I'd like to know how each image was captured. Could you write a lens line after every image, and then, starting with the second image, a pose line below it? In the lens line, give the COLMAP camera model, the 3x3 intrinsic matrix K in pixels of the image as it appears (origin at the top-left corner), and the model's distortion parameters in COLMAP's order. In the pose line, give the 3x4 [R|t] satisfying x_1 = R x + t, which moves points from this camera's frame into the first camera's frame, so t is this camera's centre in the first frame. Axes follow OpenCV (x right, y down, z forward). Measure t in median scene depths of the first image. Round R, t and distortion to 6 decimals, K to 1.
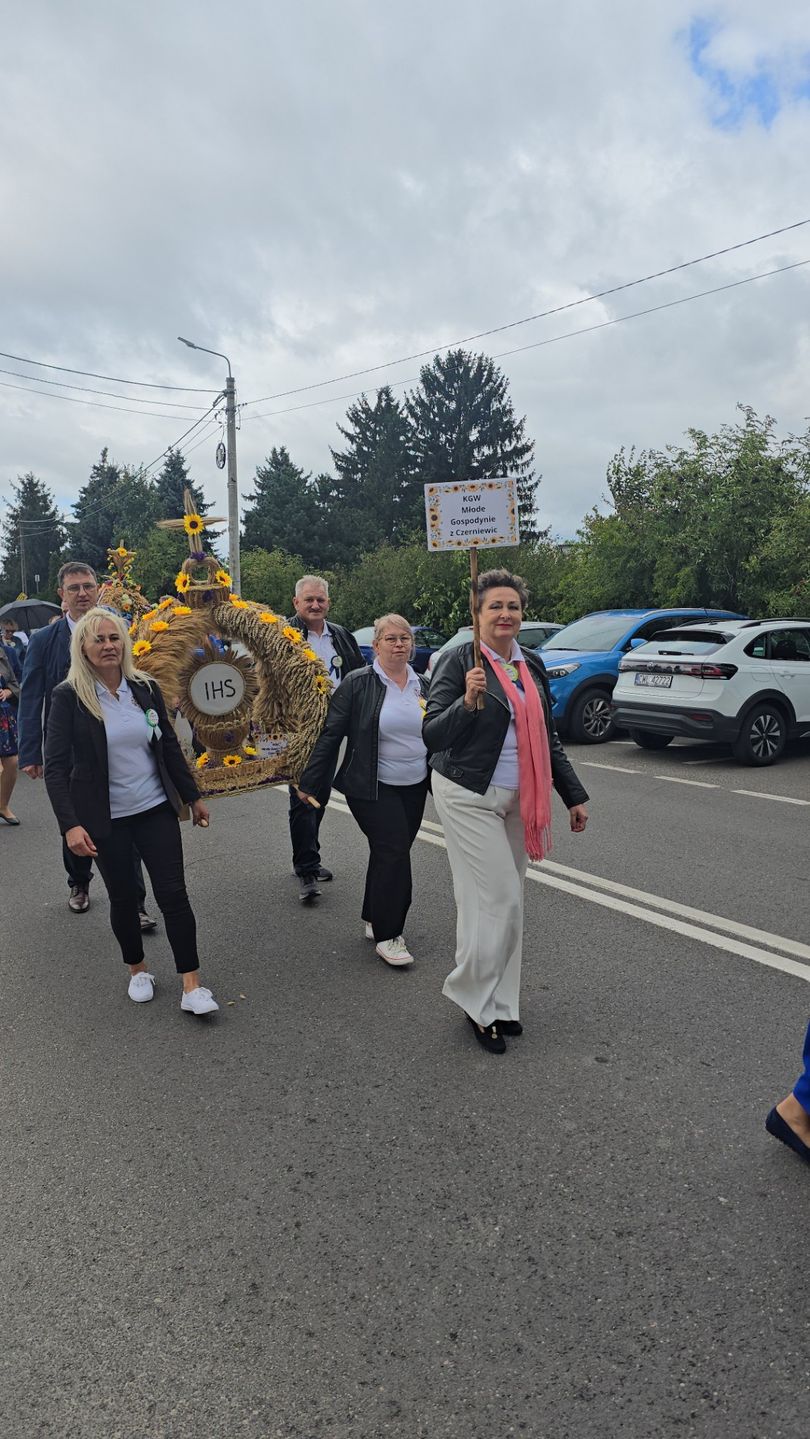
lens RADIAL K [[986.6, 0, 403.2], [0, 986.6, 714.6], [0, 0, 1]] dist [0.051088, -0.058287]
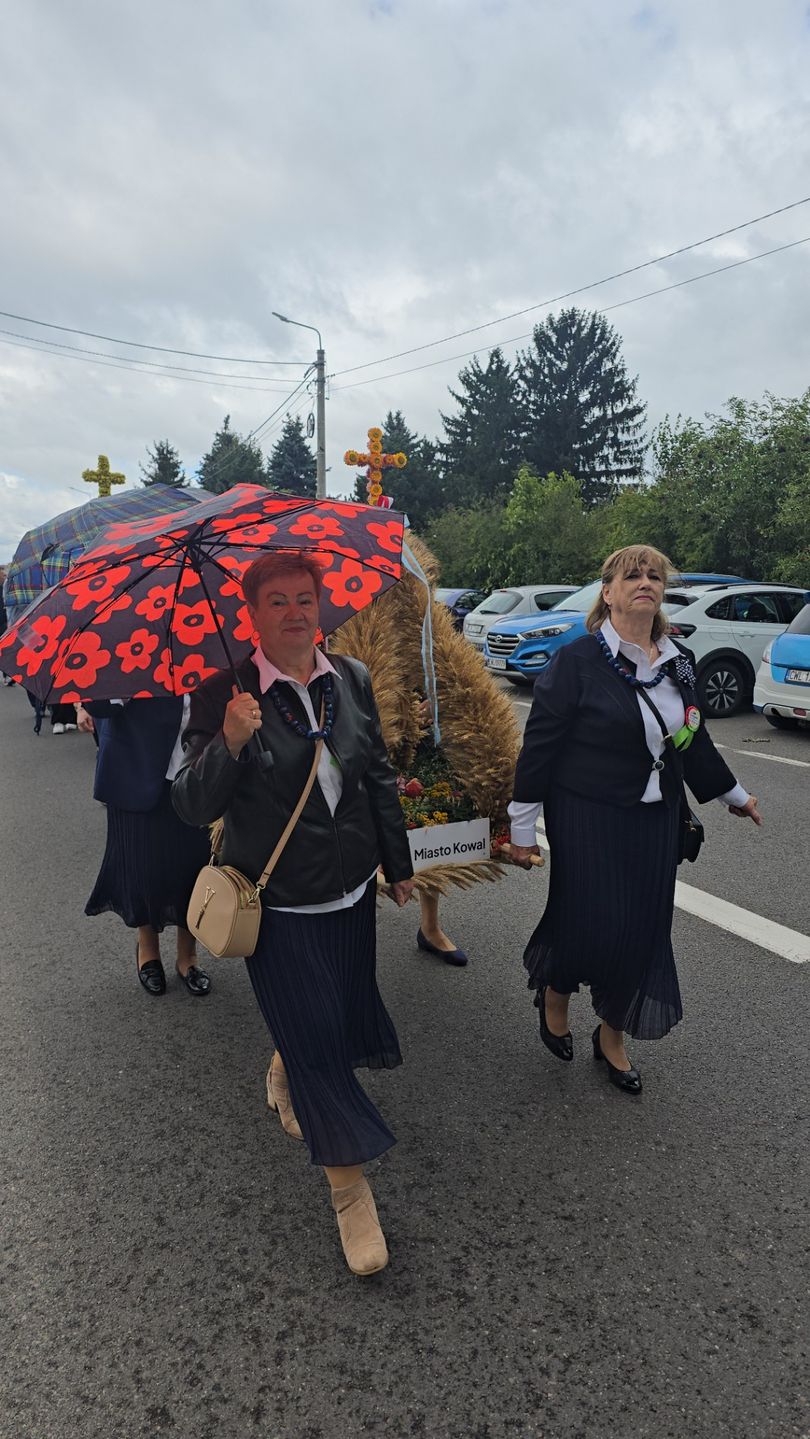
lens RADIAL K [[1011.1, 0, 405.6], [0, 1011.1, 739.9], [0, 0, 1]] dist [0.062256, -0.068883]
pose [[0.989166, 0.031716, -0.143333, 0.051137], [-0.023730, 0.998087, 0.057087, 0.005639], [0.144870, -0.053067, 0.988027, -0.046590]]
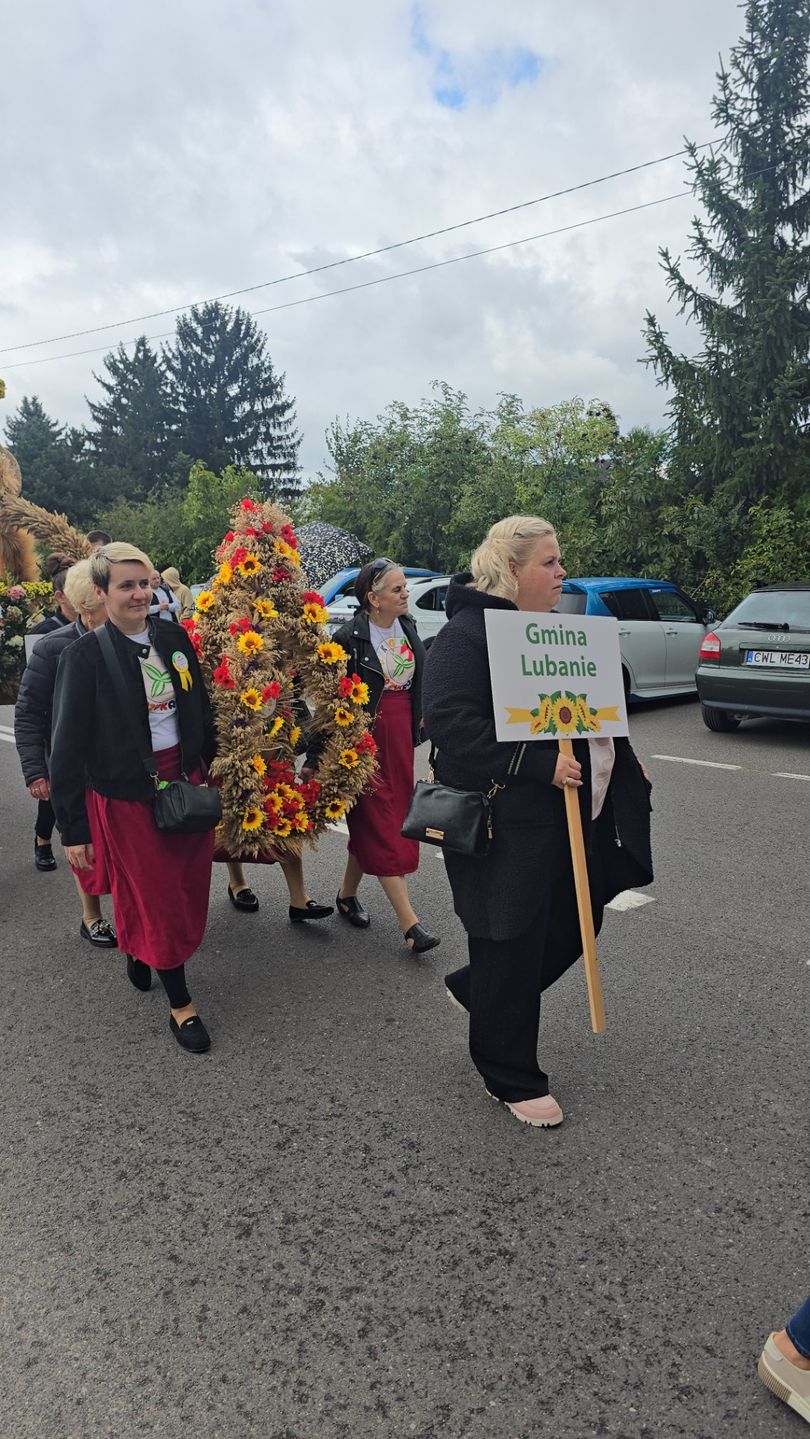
lens RADIAL K [[1007.5, 0, 401.3], [0, 1007.5, 728.1], [0, 0, 1]] dist [0.063100, -0.066903]
pose [[0.980365, -0.040283, 0.193031, 0.025360], [0.030043, 0.997996, 0.055691, 0.004600], [-0.194887, -0.048798, 0.979611, -0.048863]]
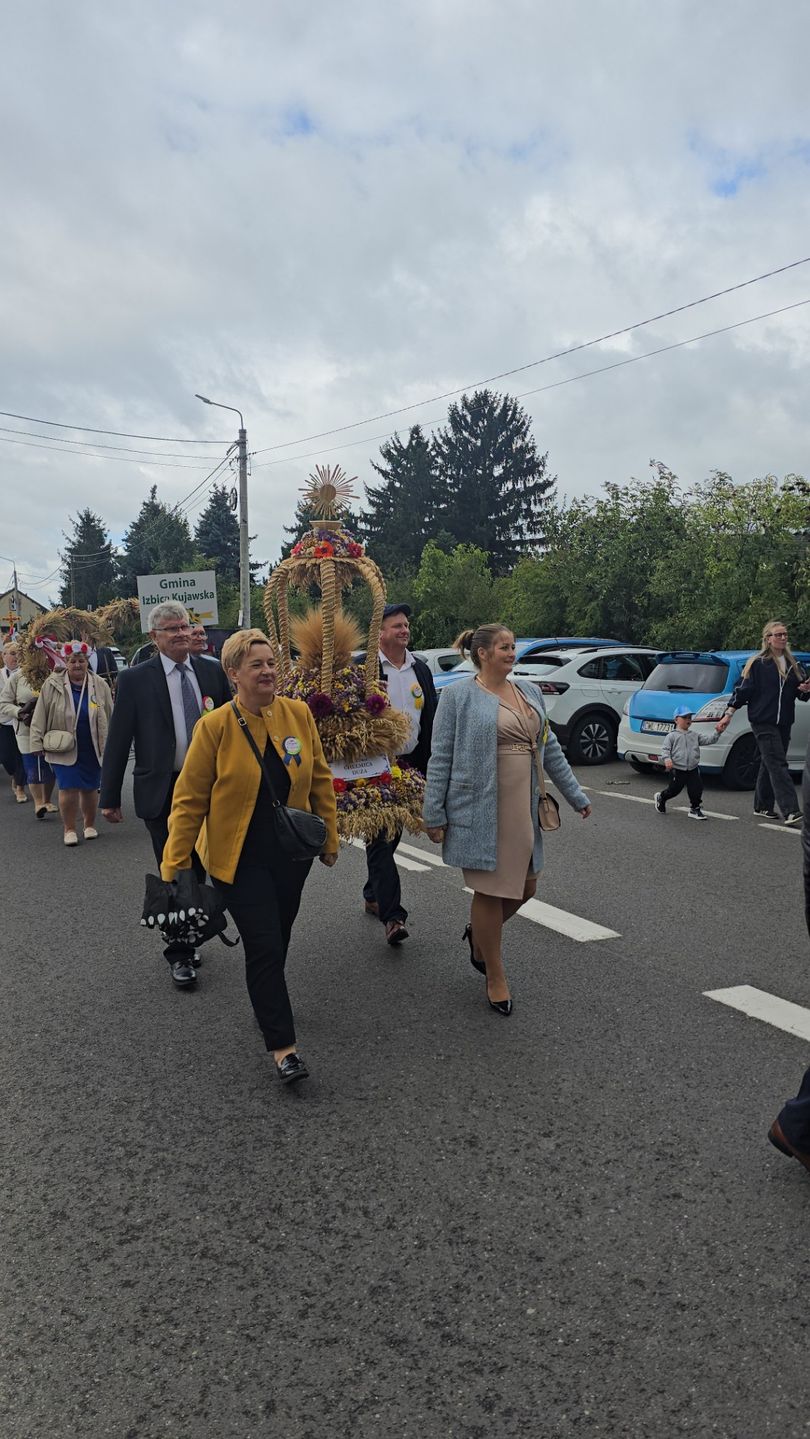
lens RADIAL K [[1025.9, 0, 429.2], [0, 1025.9, 717.6], [0, 0, 1]] dist [0.064075, -0.068474]
pose [[0.998049, 0.006063, -0.062142, 0.067266], [-0.007788, 0.999590, -0.027557, 0.008257], [0.061949, 0.027987, 0.997687, -0.081467]]
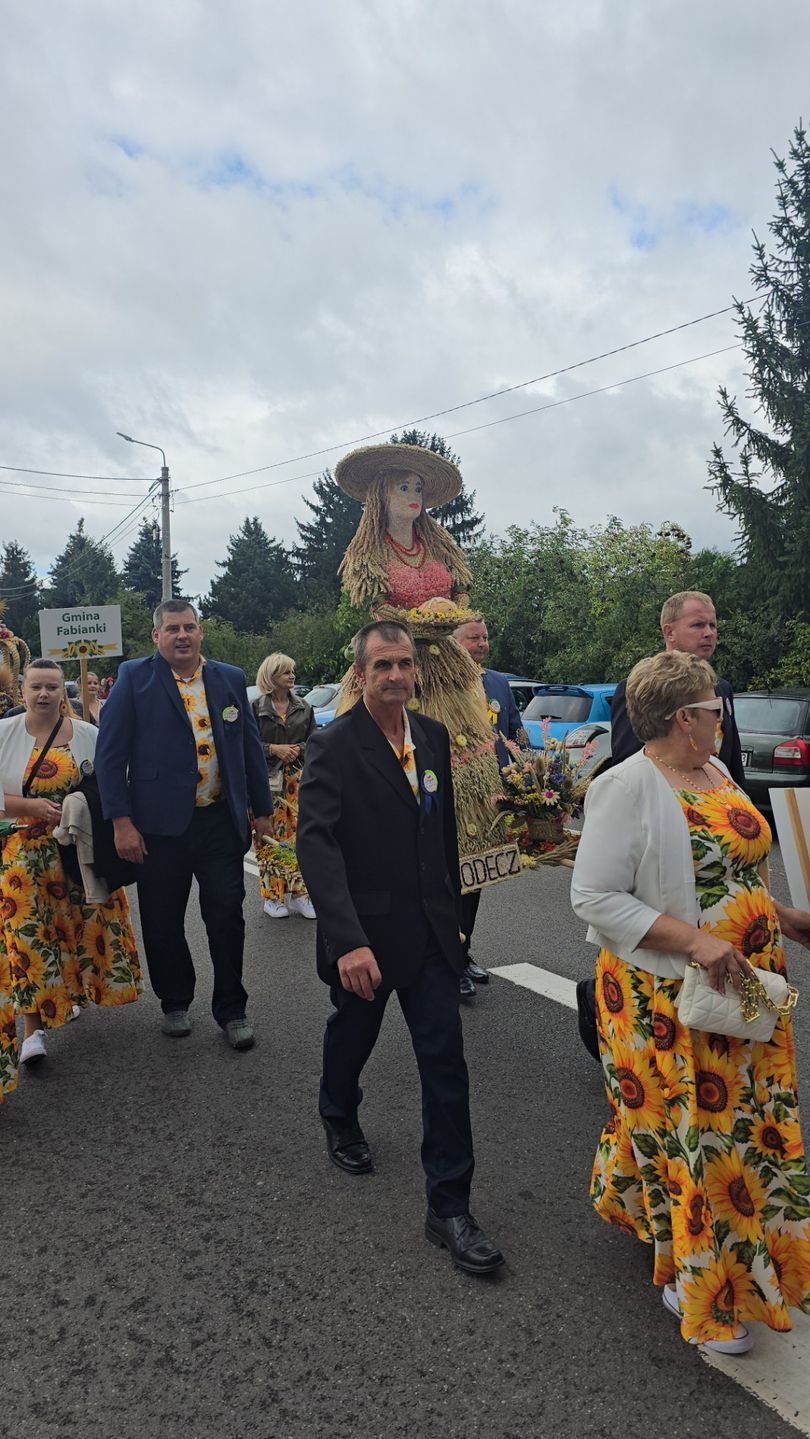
lens RADIAL K [[1040.1, 0, 473.4], [0, 1040.1, 715.3], [0, 0, 1]] dist [0.049384, -0.051740]
pose [[0.999637, -0.003391, 0.026739, 0.089009], [0.005040, 0.998073, -0.061853, 0.010569], [-0.026478, 0.061965, 0.997727, -0.109881]]
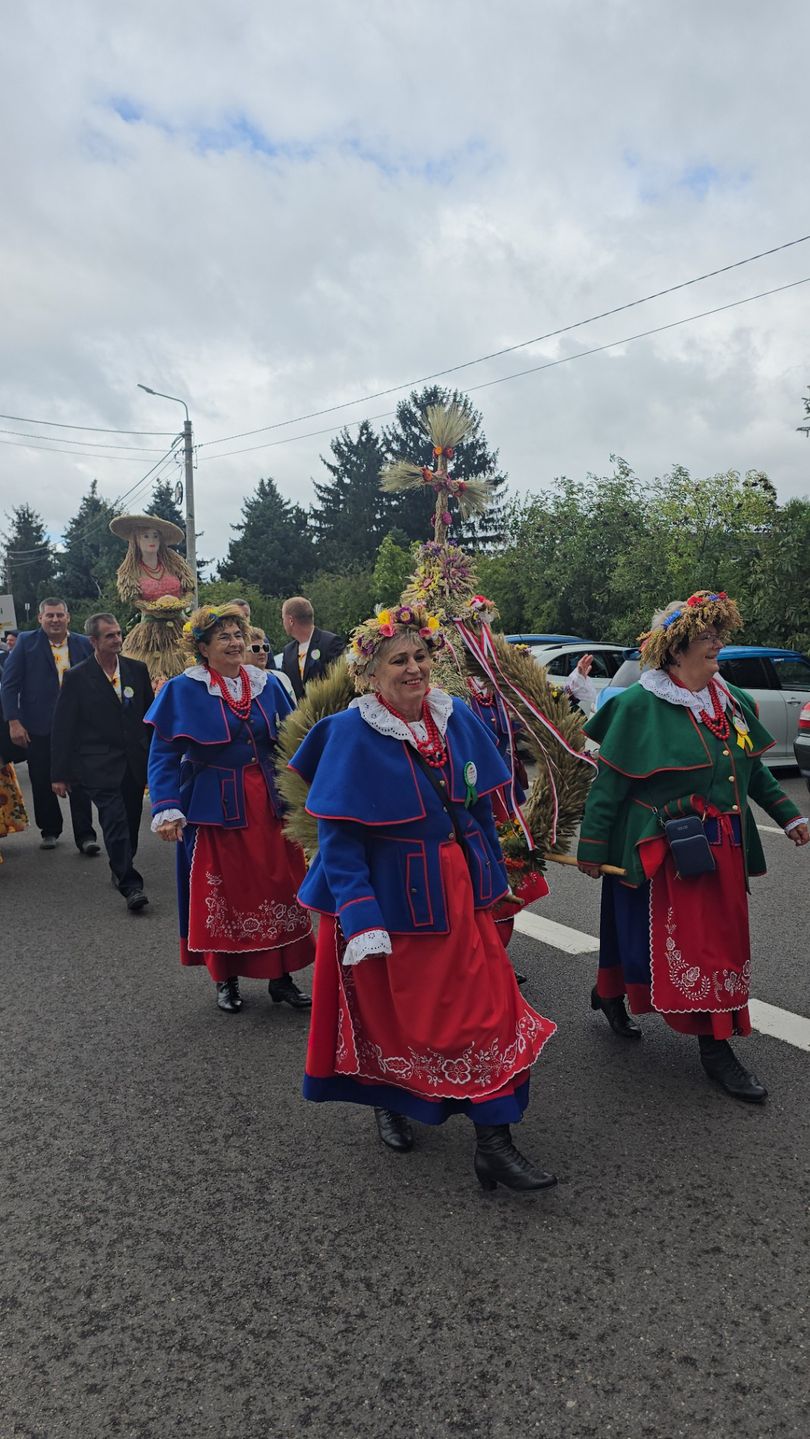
lens RADIAL K [[1025.8, 0, 442.6], [0, 1025.8, 721.8], [0, 0, 1]] dist [0.067970, -0.071887]
pose [[0.999994, -0.003210, 0.000929, 0.062034], [0.003231, 0.999736, -0.022768, 0.007918], [-0.000856, 0.022771, 0.999740, -0.070330]]
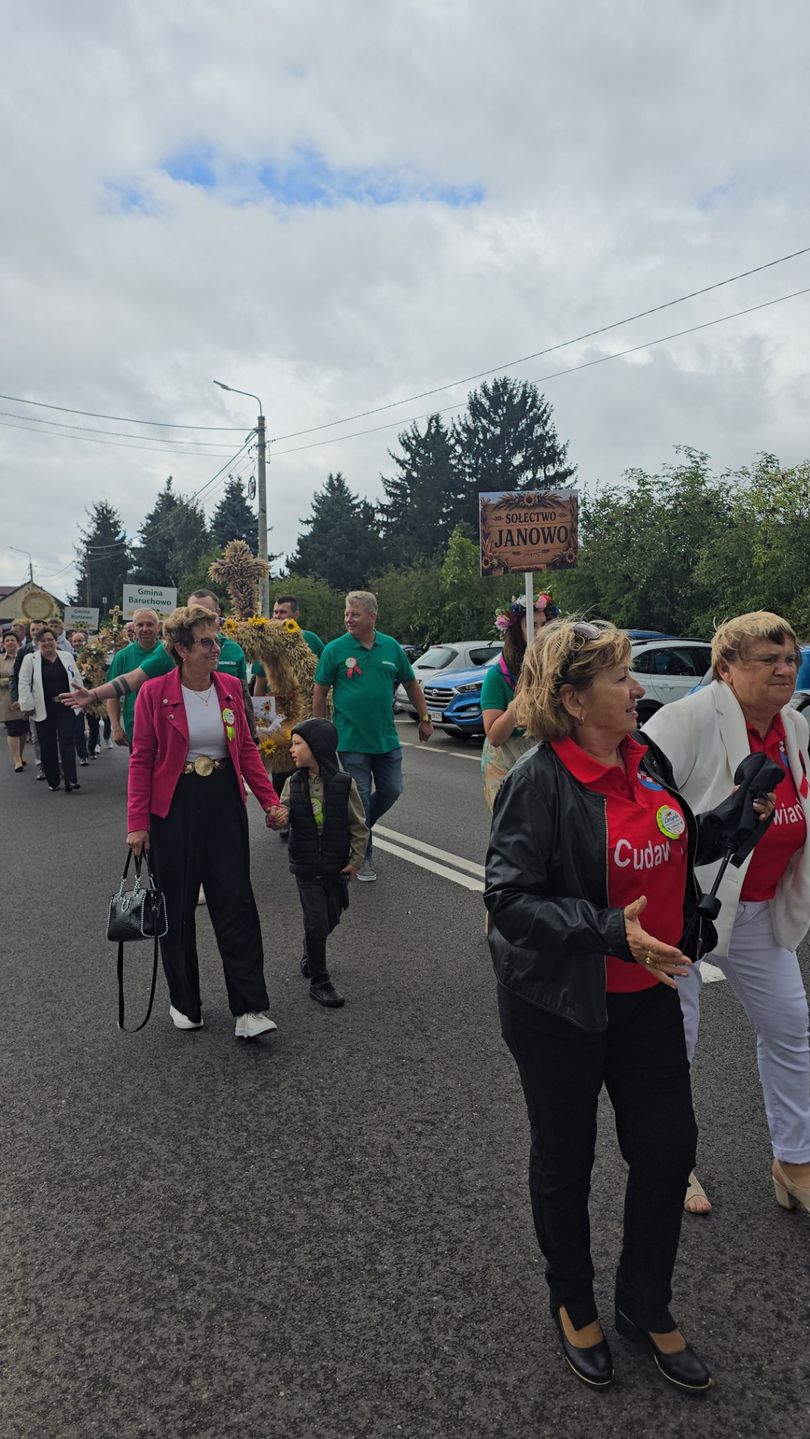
lens RADIAL K [[1017.0, 0, 411.2], [0, 1017.0, 721.1], [0, 0, 1]] dist [0.067858, -0.074421]
pose [[0.996146, 0.008917, -0.087254, 0.055685], [-0.010352, 0.999818, -0.016009, 0.006063], [0.087095, 0.016851, 0.996057, -0.058807]]
